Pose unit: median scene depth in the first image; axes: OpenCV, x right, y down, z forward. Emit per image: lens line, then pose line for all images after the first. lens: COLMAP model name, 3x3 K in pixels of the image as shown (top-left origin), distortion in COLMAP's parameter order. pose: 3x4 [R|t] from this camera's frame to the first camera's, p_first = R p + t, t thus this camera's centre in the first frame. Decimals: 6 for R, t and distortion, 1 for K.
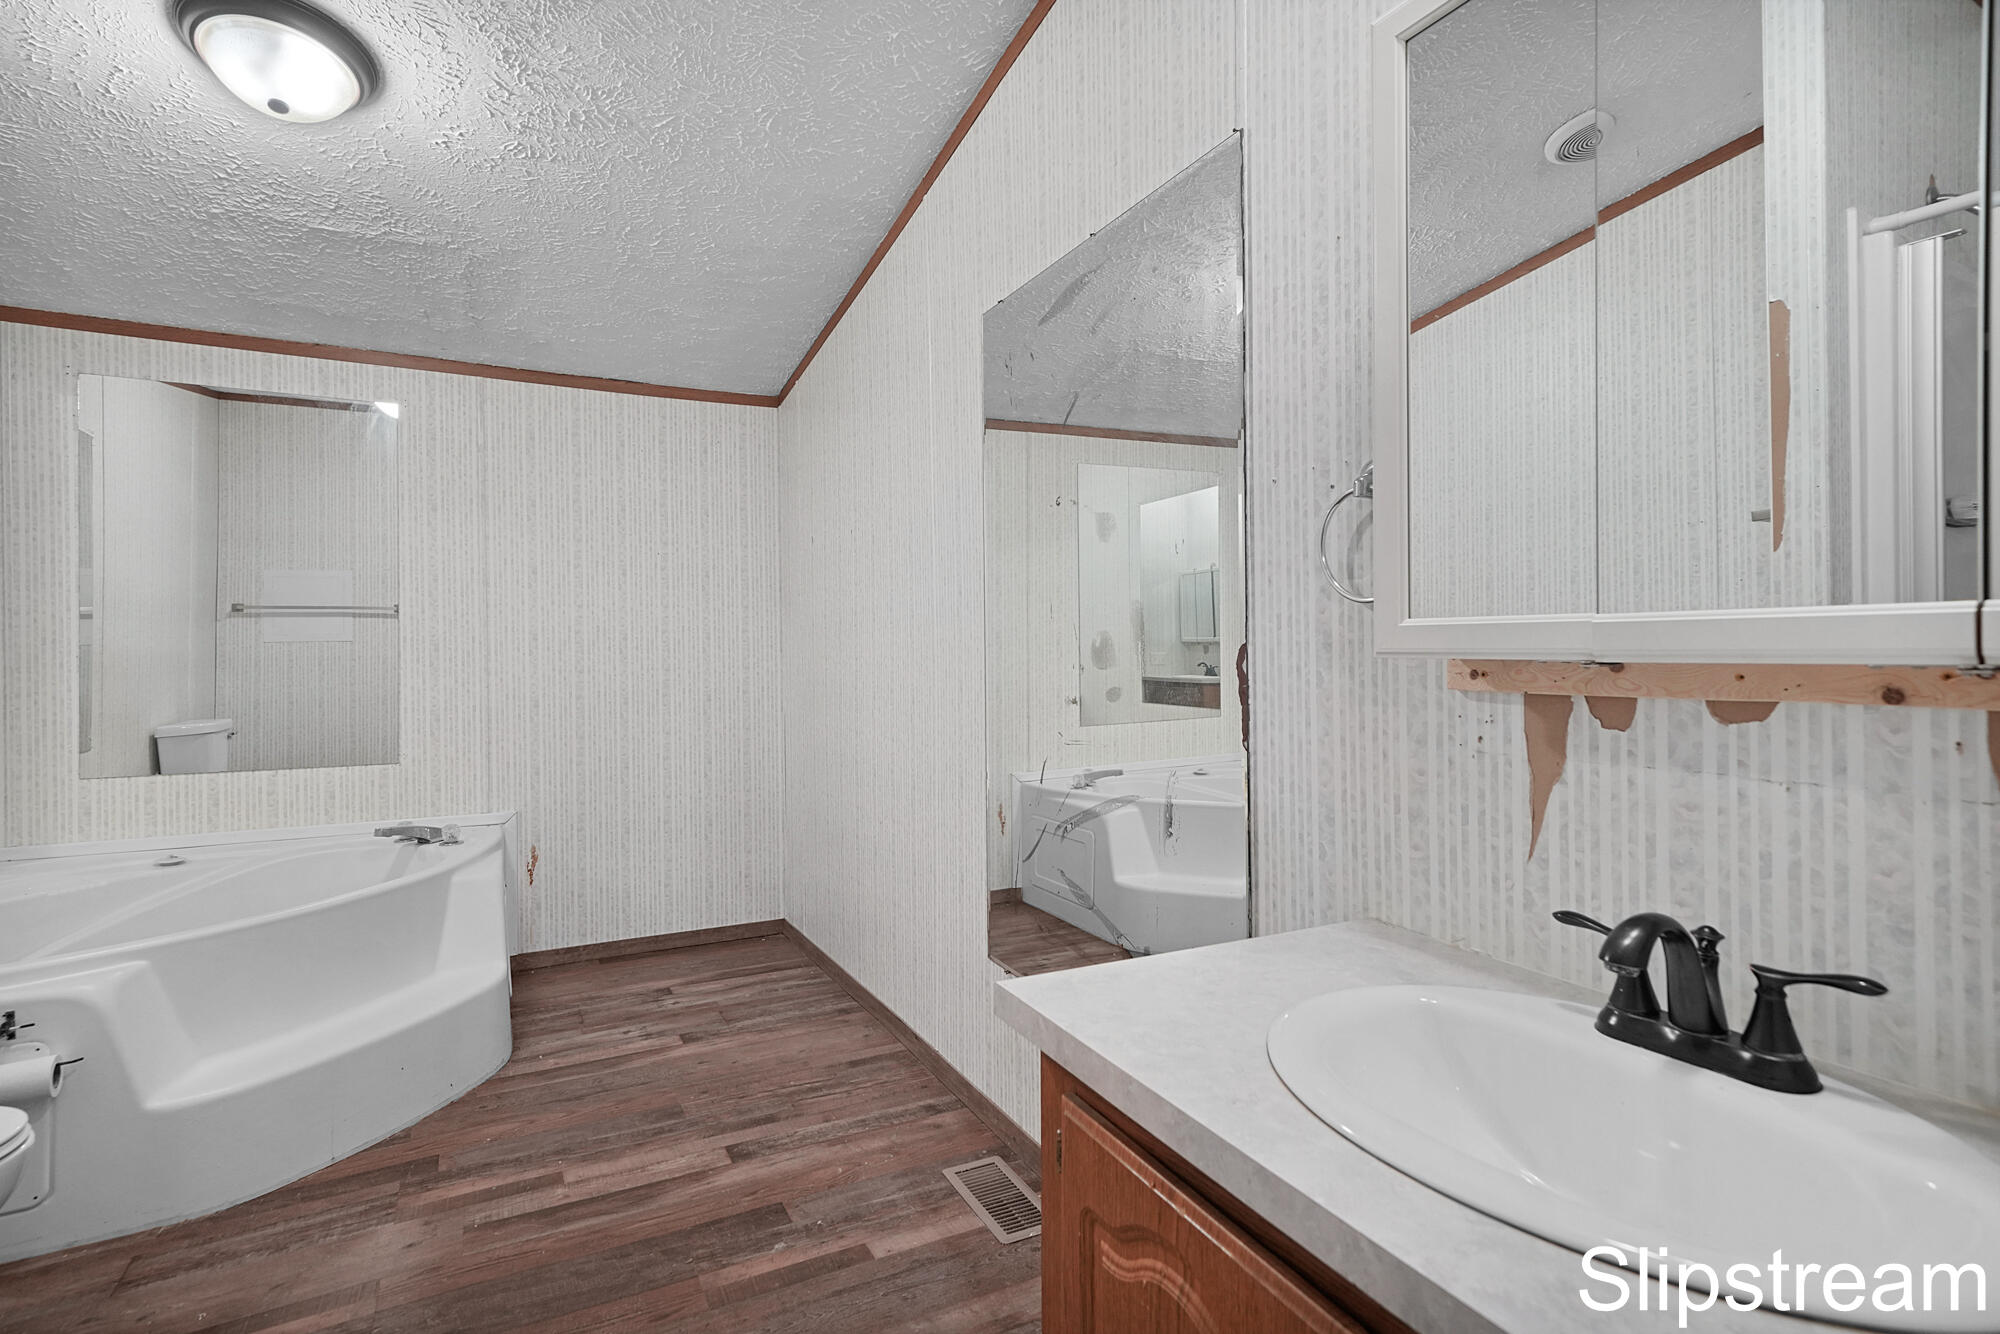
lens RADIAL K [[969.2, 0, 984.2], [0, 969.2, 658.7], [0, 0, 1]] dist [0.016453, -0.000013]
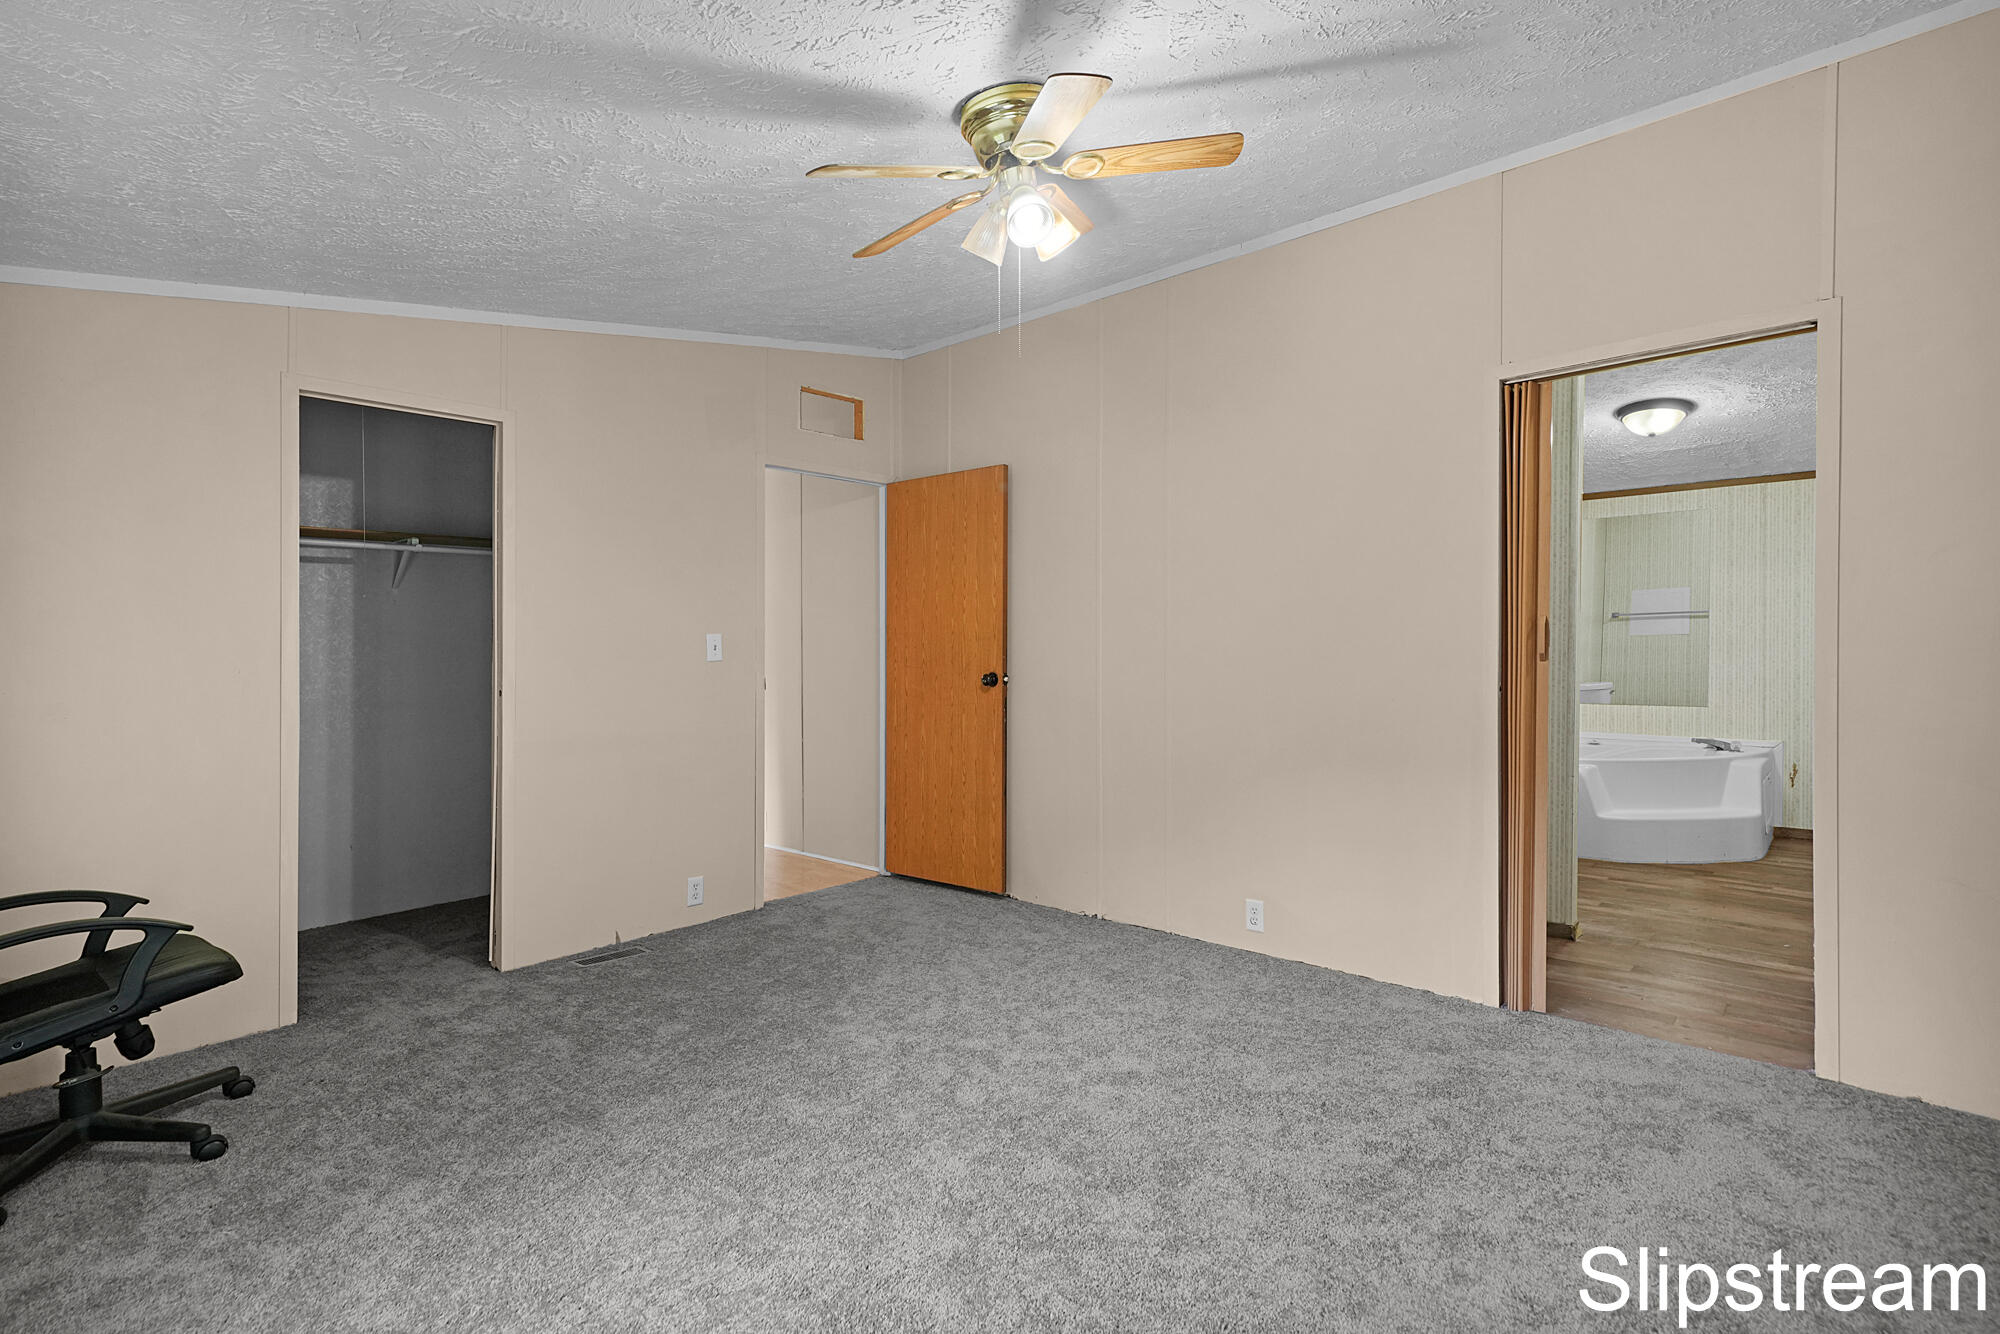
lens RADIAL K [[969.2, 0, 983.1], [0, 969.2, 655.2], [0, 0, 1]] dist [0.016453, -0.000013]
pose [[0.353218, 0.014801, -0.935424, 0.643037], [-0.001486, 0.999882, 0.015260, -0.015362], [0.935540, -0.004000, 0.353199, -0.930285]]
